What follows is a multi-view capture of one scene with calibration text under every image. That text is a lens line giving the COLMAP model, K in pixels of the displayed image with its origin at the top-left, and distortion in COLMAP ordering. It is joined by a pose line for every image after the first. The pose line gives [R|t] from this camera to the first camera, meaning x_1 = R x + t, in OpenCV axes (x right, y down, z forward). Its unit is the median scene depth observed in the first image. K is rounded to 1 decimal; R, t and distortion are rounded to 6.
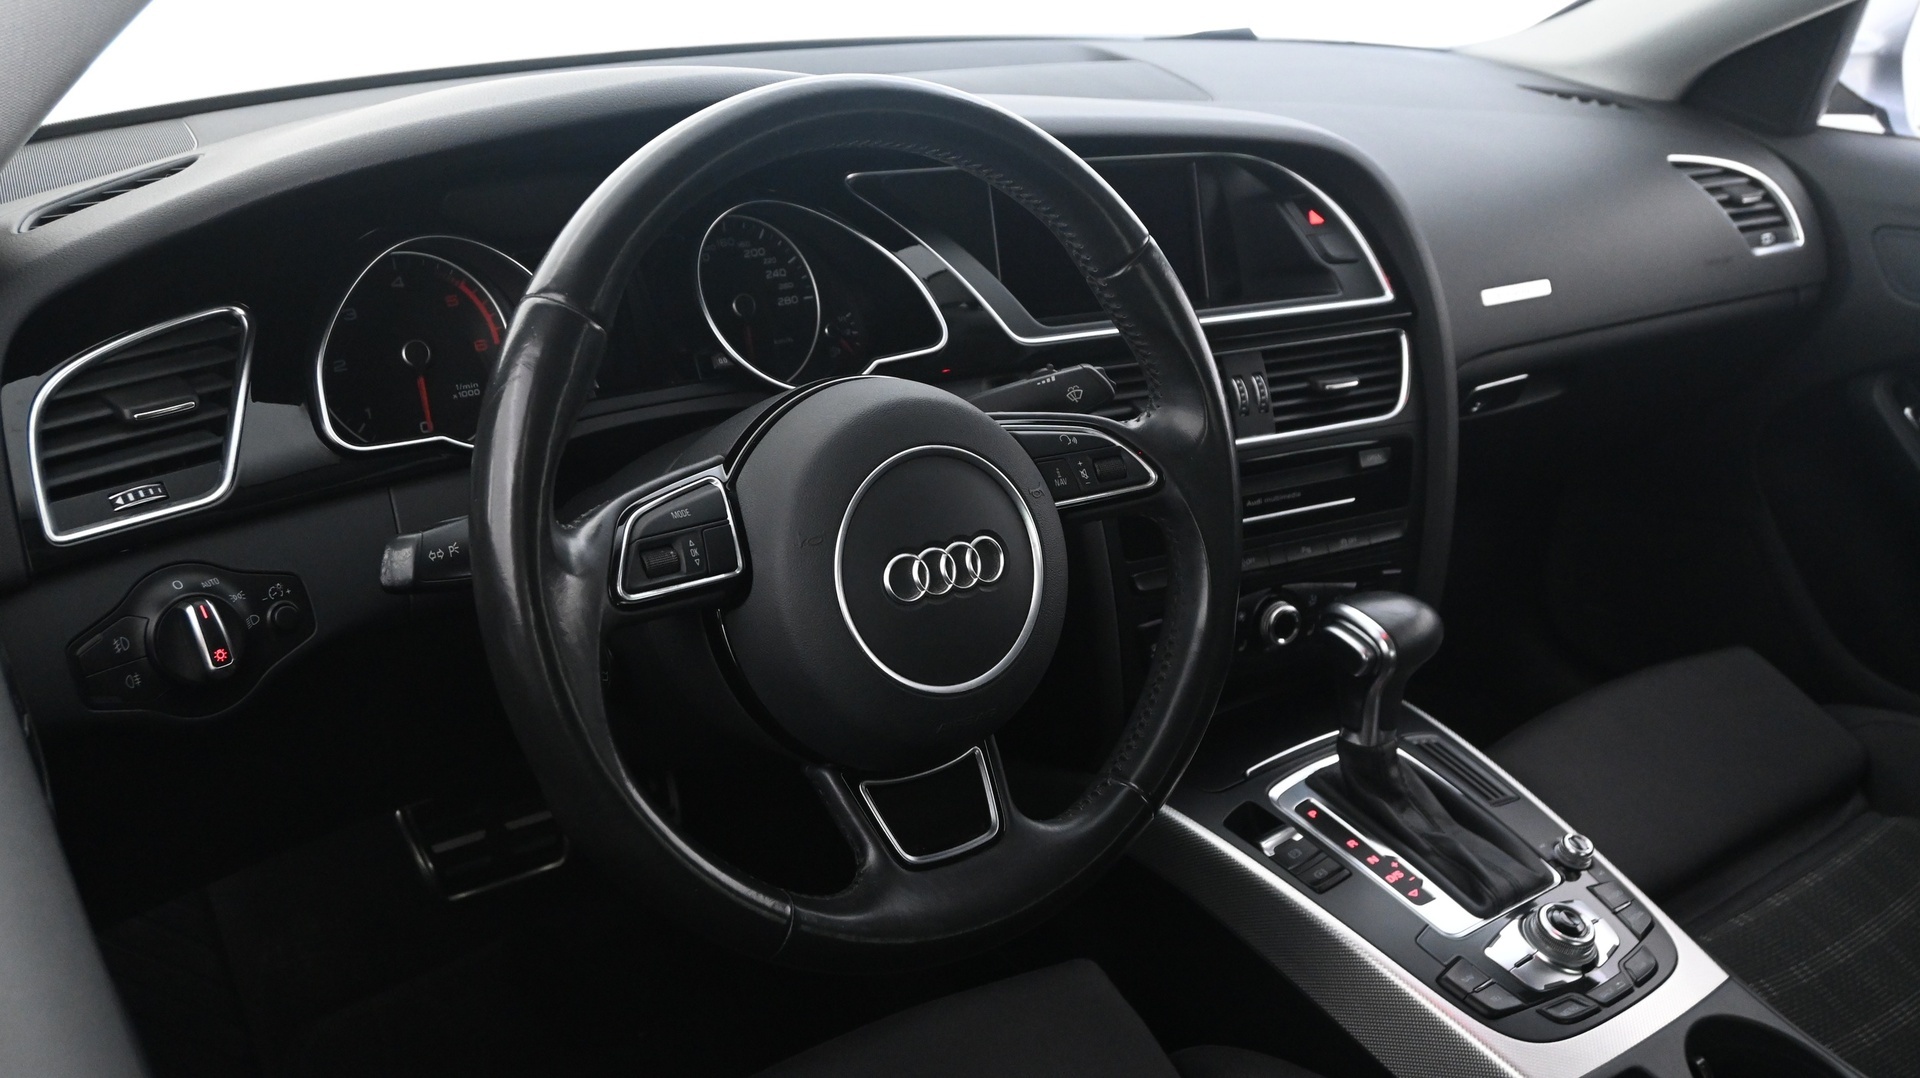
lens RADIAL K [[1816.8, 0, 960.0], [0, 1816.8, 539.0], [0, 0, 1]] dist [0.051229, -0.002350]
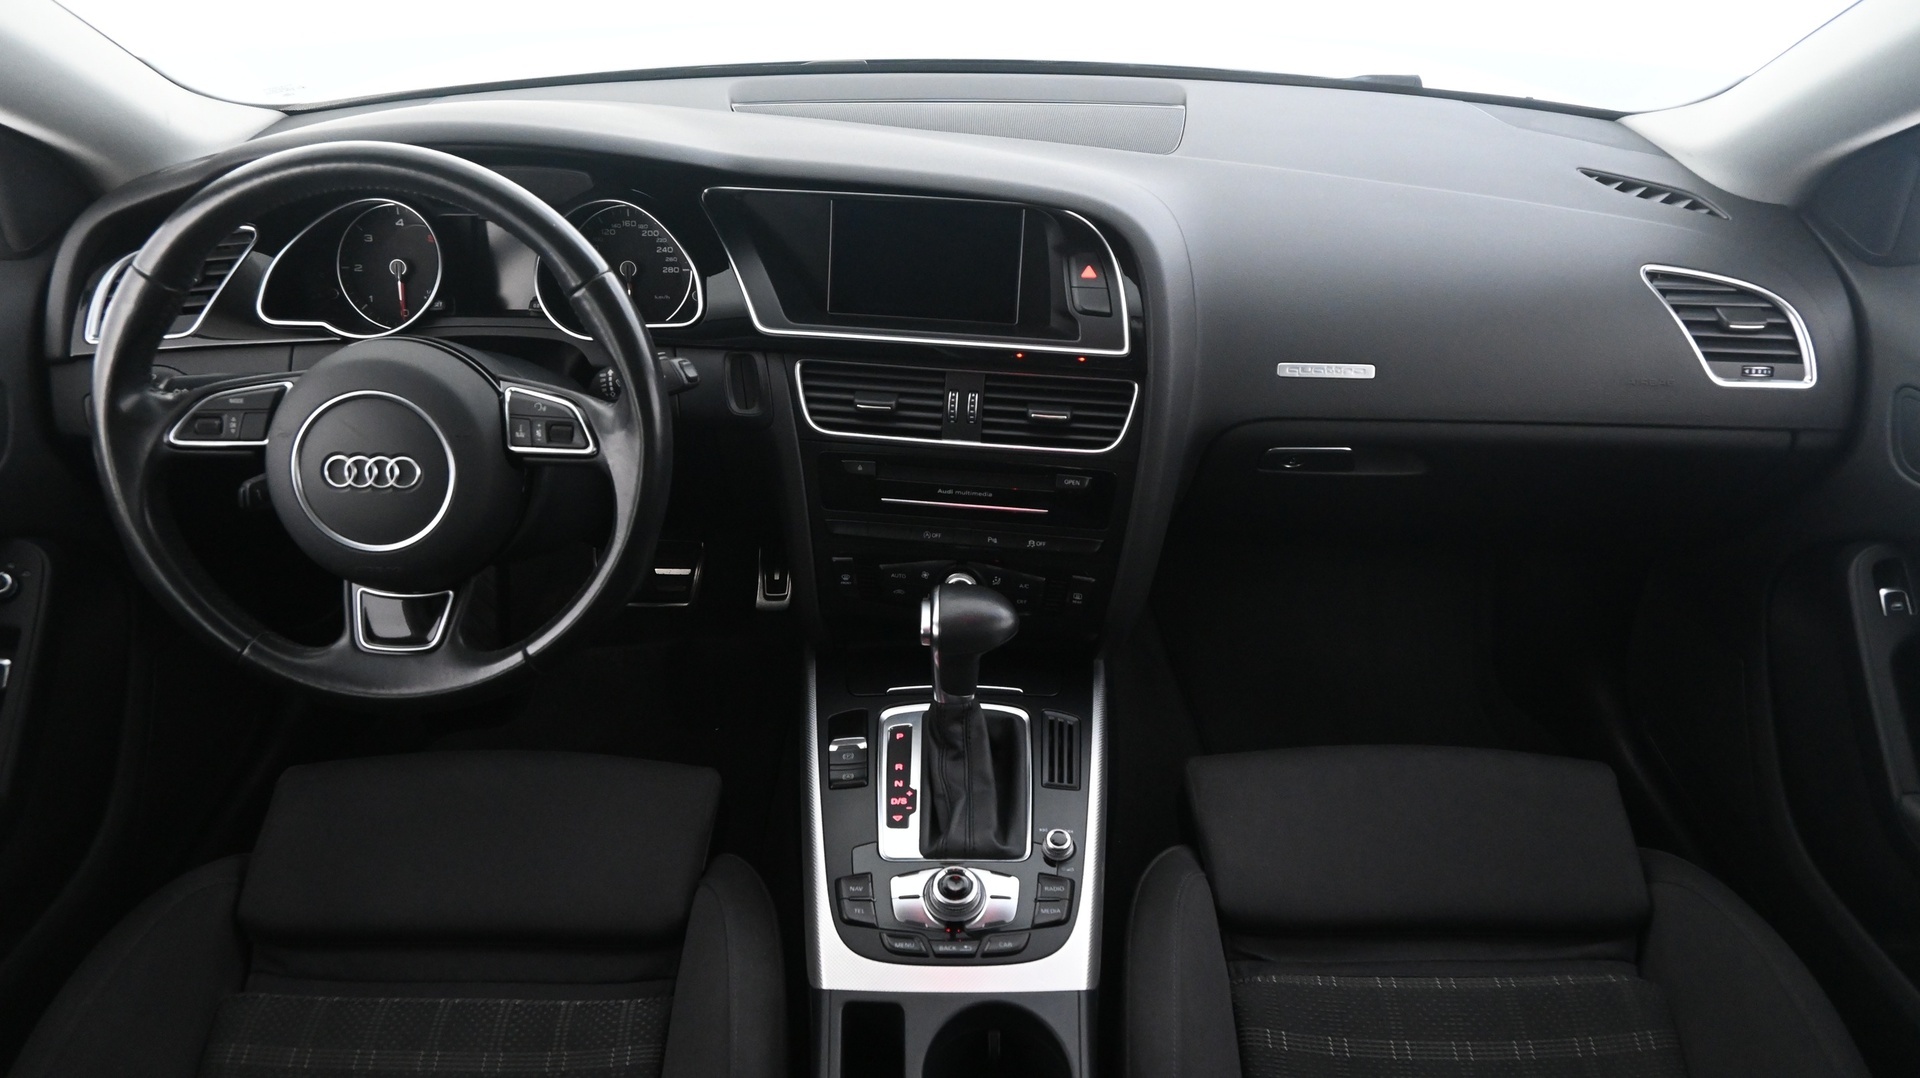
lens RADIAL K [[1323.2, 0, 960.0], [0, 1323.2, 539.0], [0, 0, 1]] dist [0.001357, -0.002477]
pose [[0.800779, 0.275556, -0.531809, 0.689429], [-0.209094, 0.960638, 0.182907, -0.163495], [0.561277, -0.035270, 0.826876, 0.257204]]
